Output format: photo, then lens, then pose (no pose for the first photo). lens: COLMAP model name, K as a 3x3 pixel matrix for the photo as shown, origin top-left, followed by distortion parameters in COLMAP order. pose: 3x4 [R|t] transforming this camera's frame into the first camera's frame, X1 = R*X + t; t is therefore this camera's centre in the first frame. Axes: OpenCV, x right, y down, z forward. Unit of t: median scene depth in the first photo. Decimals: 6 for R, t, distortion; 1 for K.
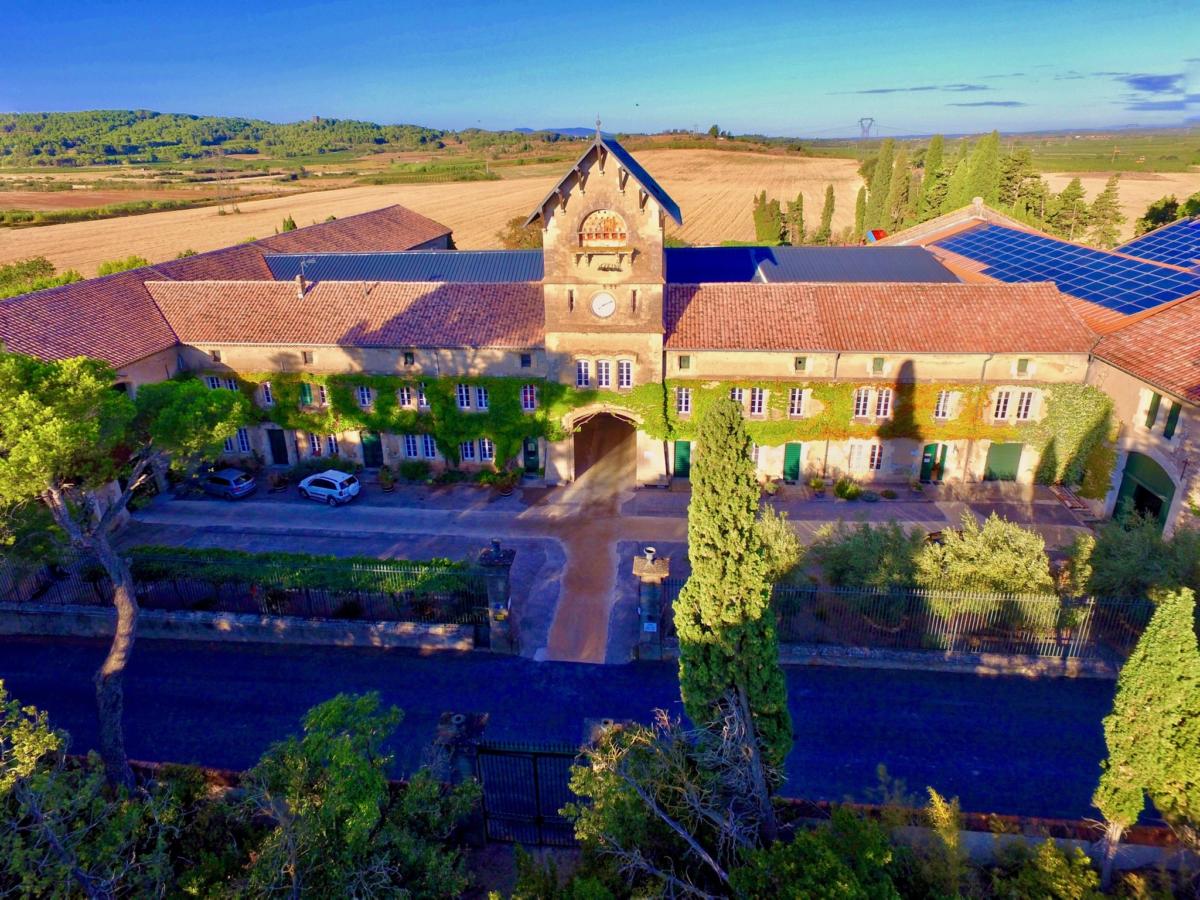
lens RADIAL K [[709.3, 0, 602.3], [0, 709.3, 448.6], [0, 0, 1]] dist [-0.000781, -0.000689]
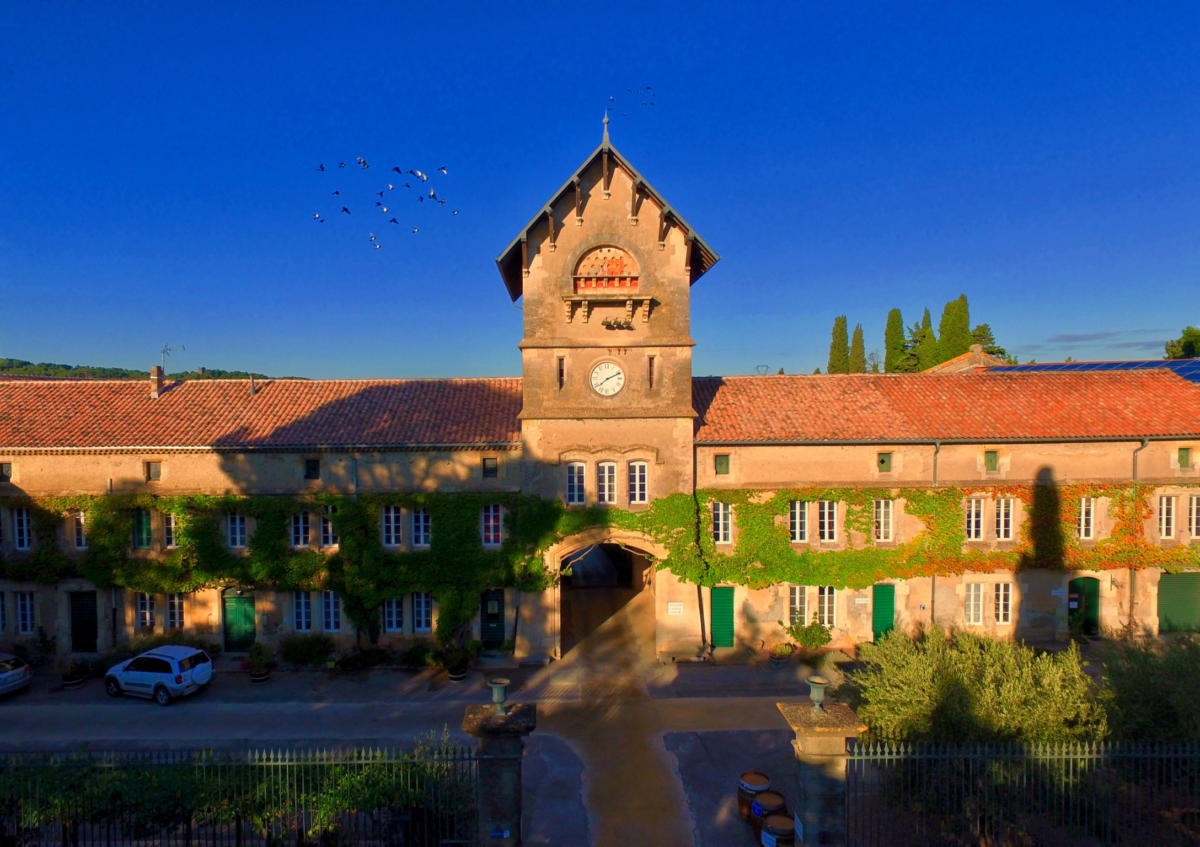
lens RADIAL K [[807.2, 0, 590.1], [0, 807.2, 419.6], [0, 0, 1]] dist [-0.006100, 0.011603]
pose [[0.995381, -0.009430, 0.095535, -0.085012], [0.040783, 0.942436, -0.331891, 0.090855], [-0.086905, 0.334255, 0.938468, 0.252999]]
